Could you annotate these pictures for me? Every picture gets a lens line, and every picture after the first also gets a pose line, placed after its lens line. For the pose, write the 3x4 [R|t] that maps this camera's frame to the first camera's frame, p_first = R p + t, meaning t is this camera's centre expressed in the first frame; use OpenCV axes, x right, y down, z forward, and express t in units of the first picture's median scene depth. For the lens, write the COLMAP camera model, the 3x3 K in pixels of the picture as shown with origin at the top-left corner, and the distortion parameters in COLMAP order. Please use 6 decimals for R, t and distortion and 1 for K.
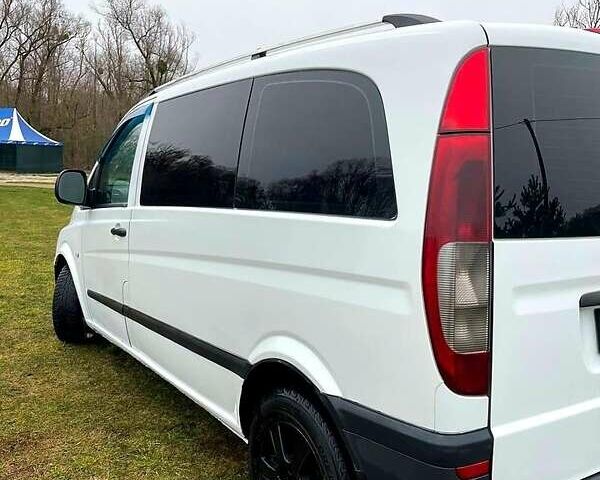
lens RADIAL K [[616.2, 0, 310.0], [0, 616.2, 268.6], [0, 0, 1]] dist [0.104998, -0.156100]
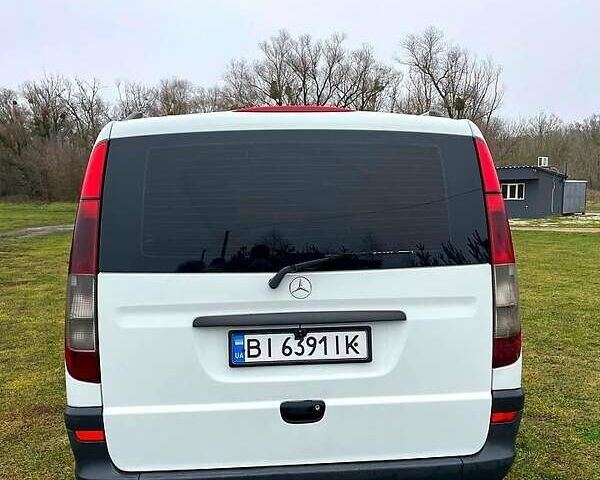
lens RADIAL K [[616.6, 0, 301.8], [0, 616.6, 262.8], [0, 0, 1]] dist [0.103675, -0.157945]
pose [[0.868922, 0.013014, -0.494777, 0.685621], [-0.043335, 0.997816, -0.049858, -0.009012], [0.493048, 0.064764, 0.867588, -0.007973]]
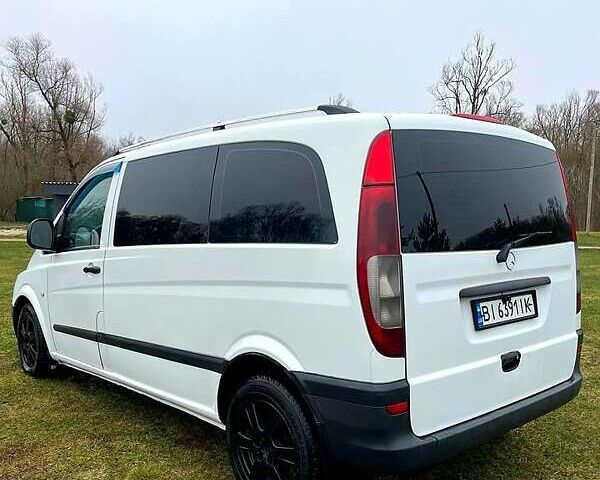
lens RADIAL K [[619.6, 0, 300.7], [0, 619.6, 258.3], [0, 0, 1]] dist [0.023135, 0.030885]
pose [[0.991272, -0.036723, 0.126614, -0.070948], [0.047415, 0.995463, -0.082494, 0.038565], [-0.123011, 0.087777, 0.988516, -0.234511]]
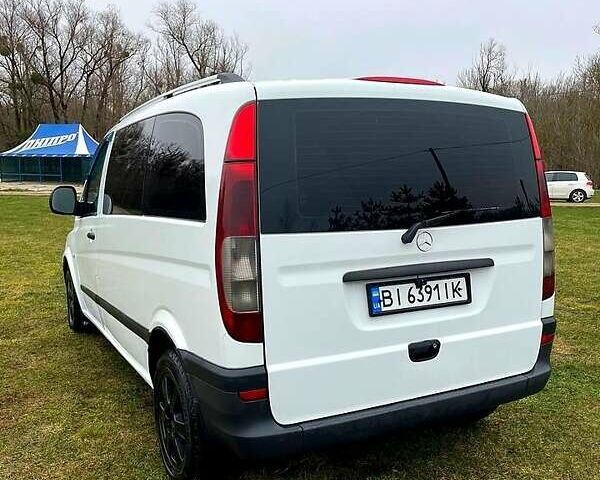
lens RADIAL K [[616.6, 0, 301.8], [0, 616.6, 262.8], [0, 0, 1]] dist [0.103675, -0.157945]
pose [[0.993617, -0.016210, -0.111638, 0.268351], [0.014781, 0.999798, -0.013615, 0.019868], [0.111836, 0.011878, 0.993656, -0.204230]]
